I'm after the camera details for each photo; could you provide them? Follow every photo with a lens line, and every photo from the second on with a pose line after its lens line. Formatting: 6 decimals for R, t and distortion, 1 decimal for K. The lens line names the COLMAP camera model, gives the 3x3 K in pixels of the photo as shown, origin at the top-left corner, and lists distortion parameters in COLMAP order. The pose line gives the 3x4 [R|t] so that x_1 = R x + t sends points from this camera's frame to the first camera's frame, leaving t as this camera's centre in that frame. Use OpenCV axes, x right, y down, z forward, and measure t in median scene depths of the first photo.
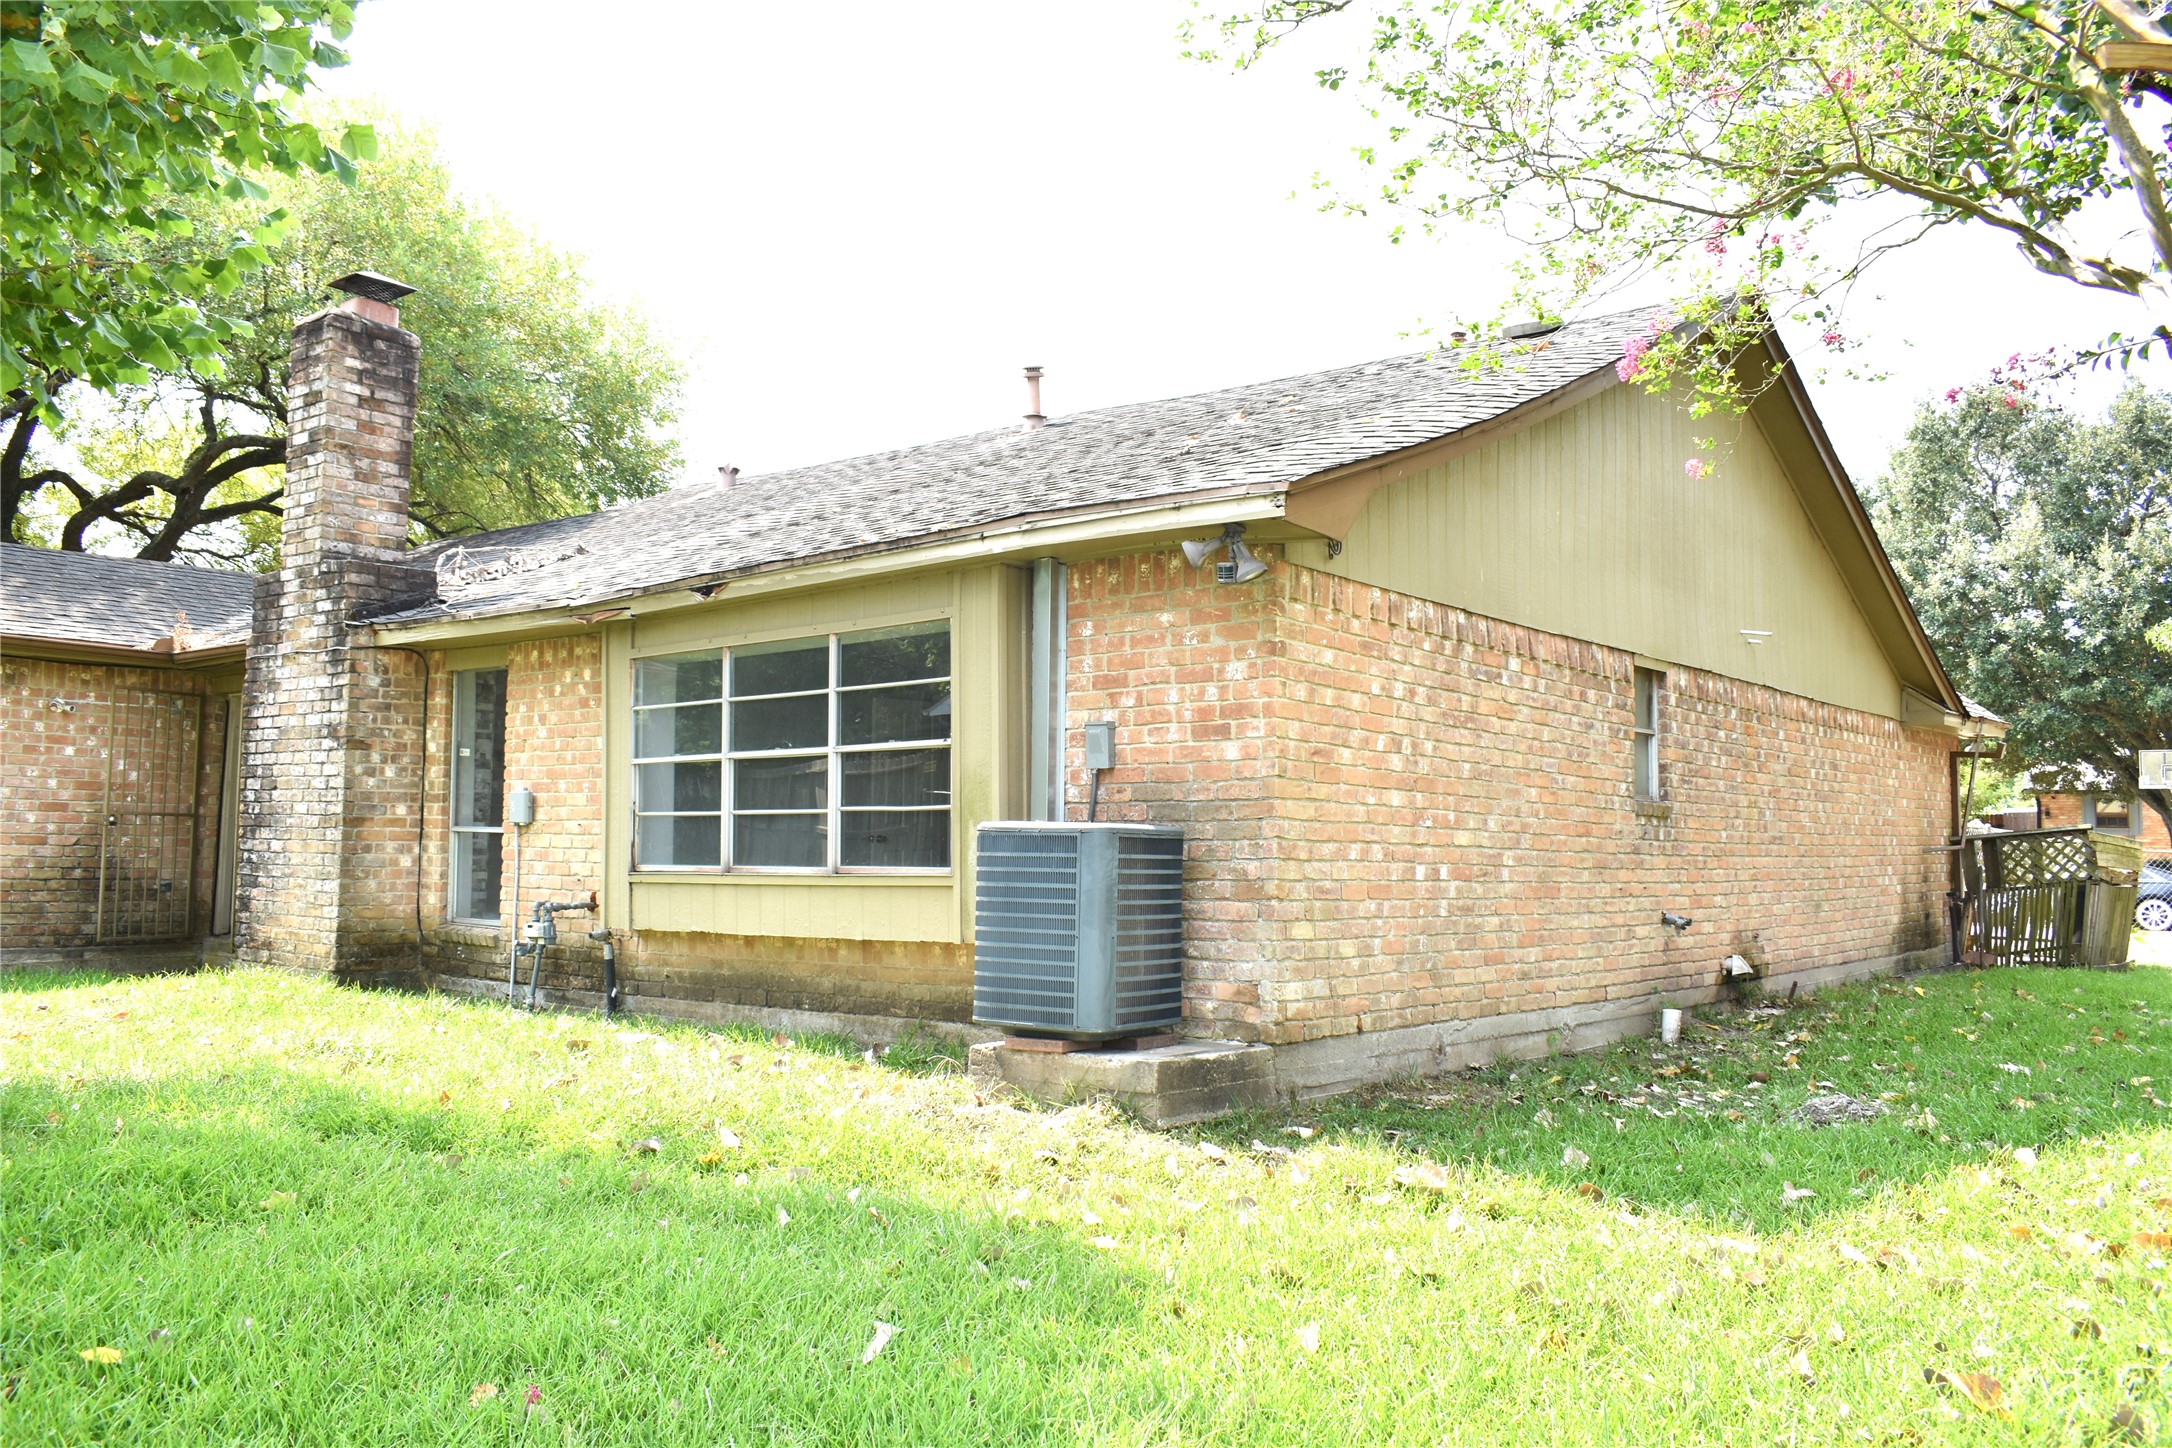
lens RADIAL K [[1671.2, 0, 1083.1], [0, 1671.2, 721.1], [0, 0, 1]] dist [-0.021446, 0.013602]
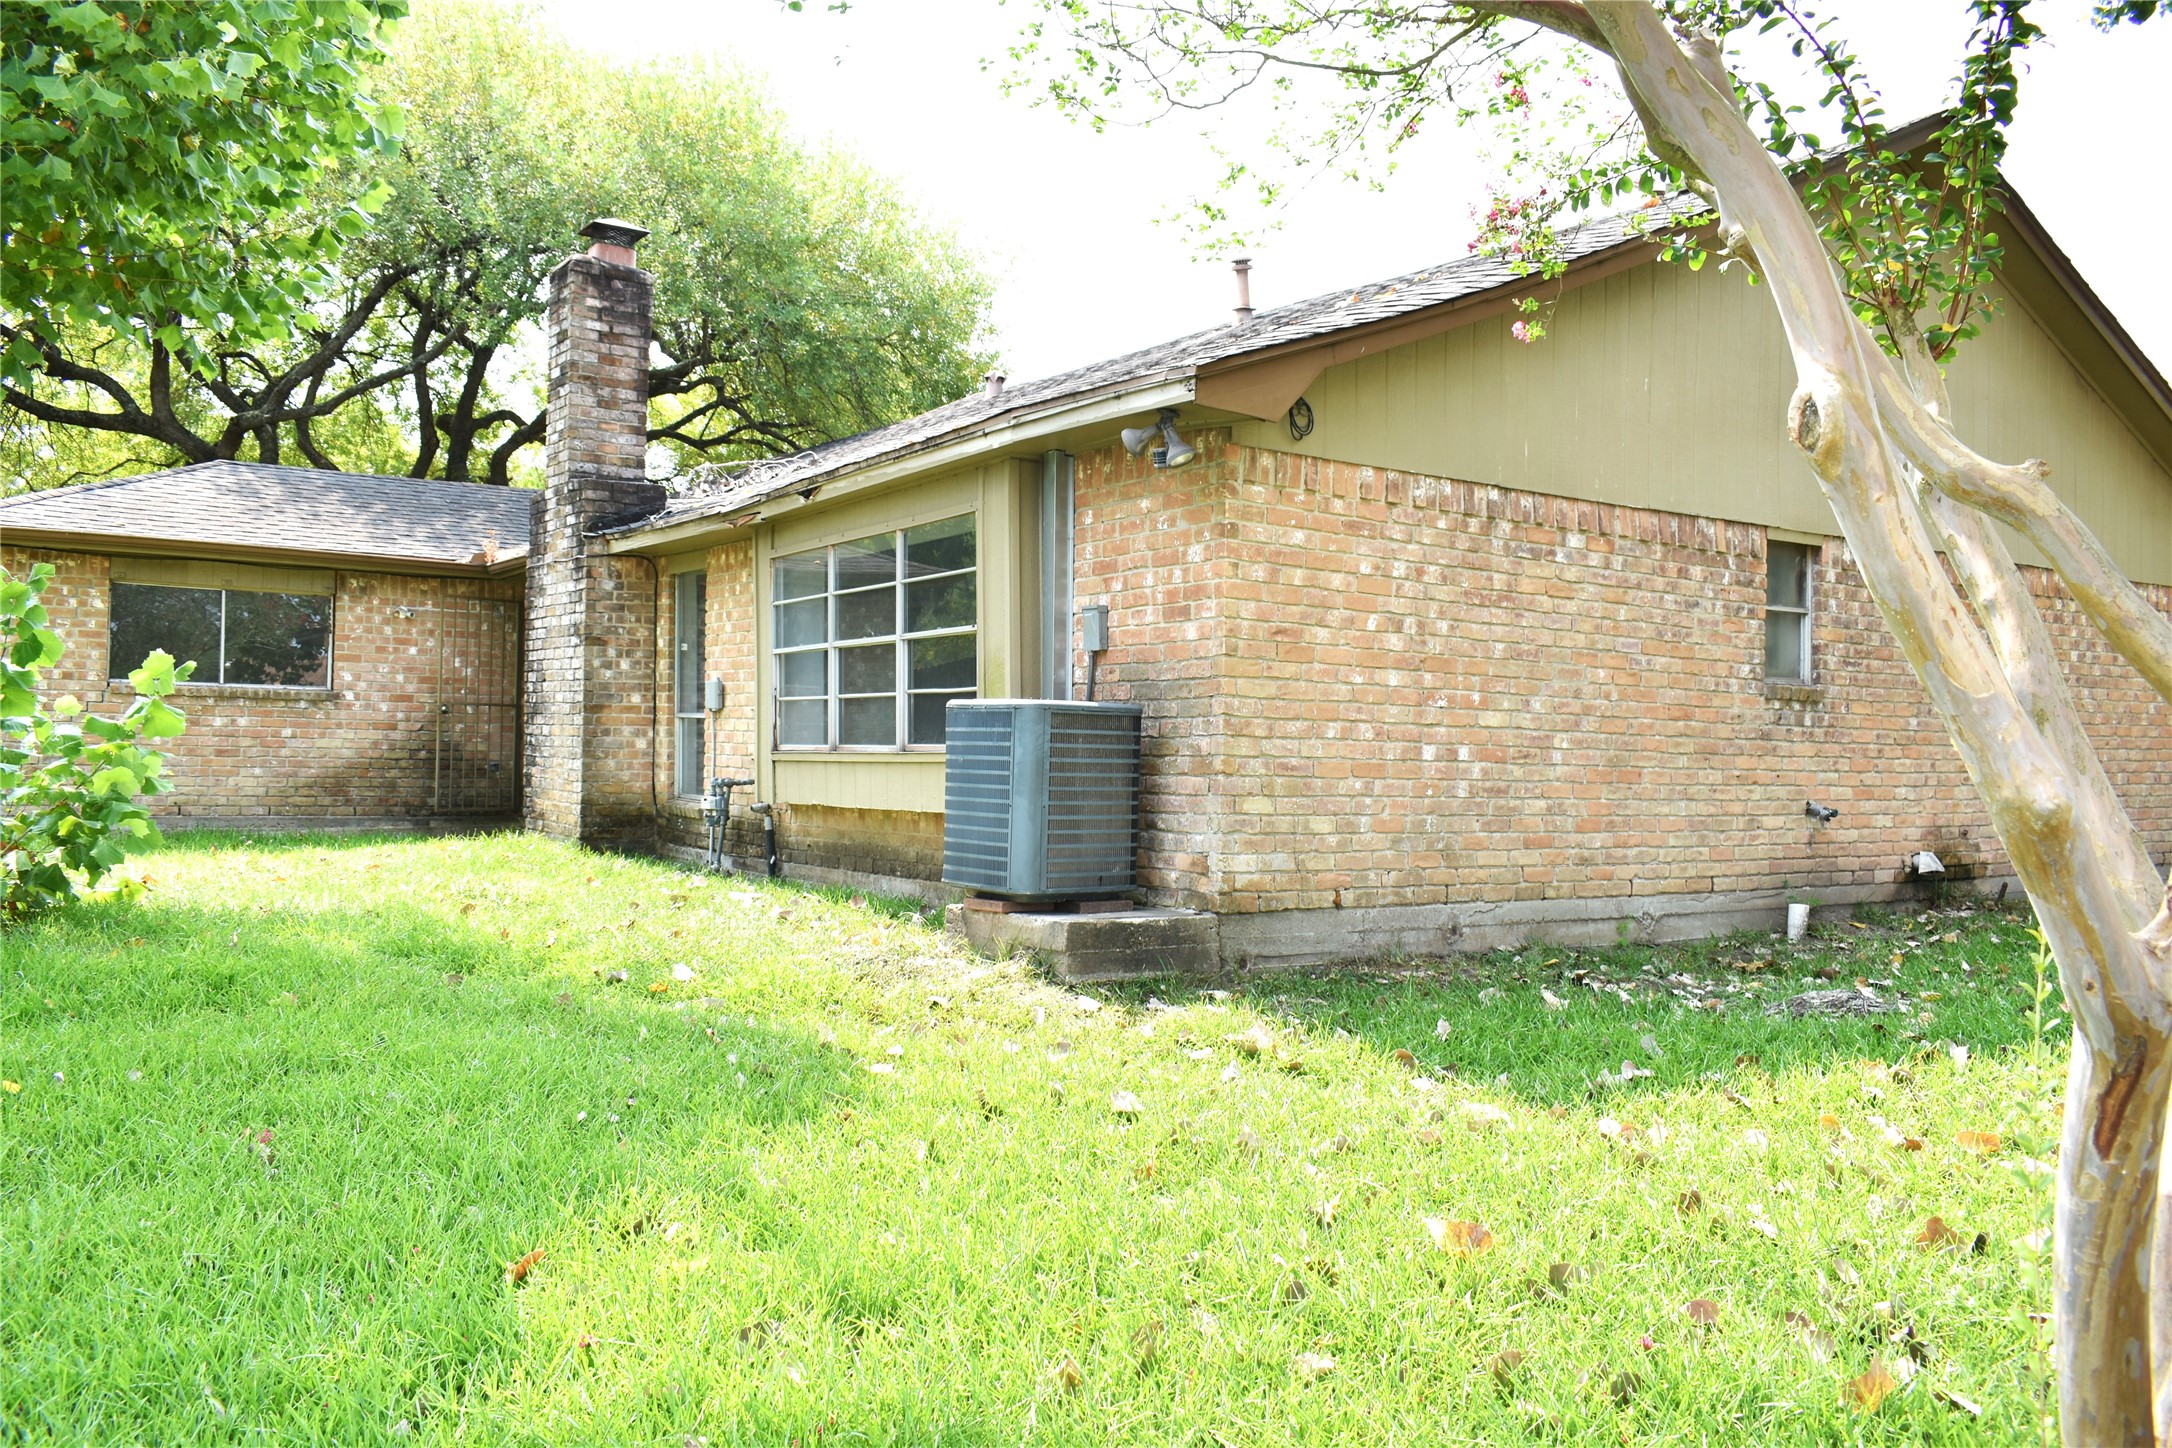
lens RADIAL K [[1671.2, 0, 1083.1], [0, 1671.2, 721.1], [0, 0, 1]] dist [-0.021446, 0.013602]
pose [[0.961645, 0.001183, -0.274294, 0.229921], [0.015054, 0.998256, 0.057080, 0.009905], [0.273884, -0.059020, 0.959950, -0.010094]]
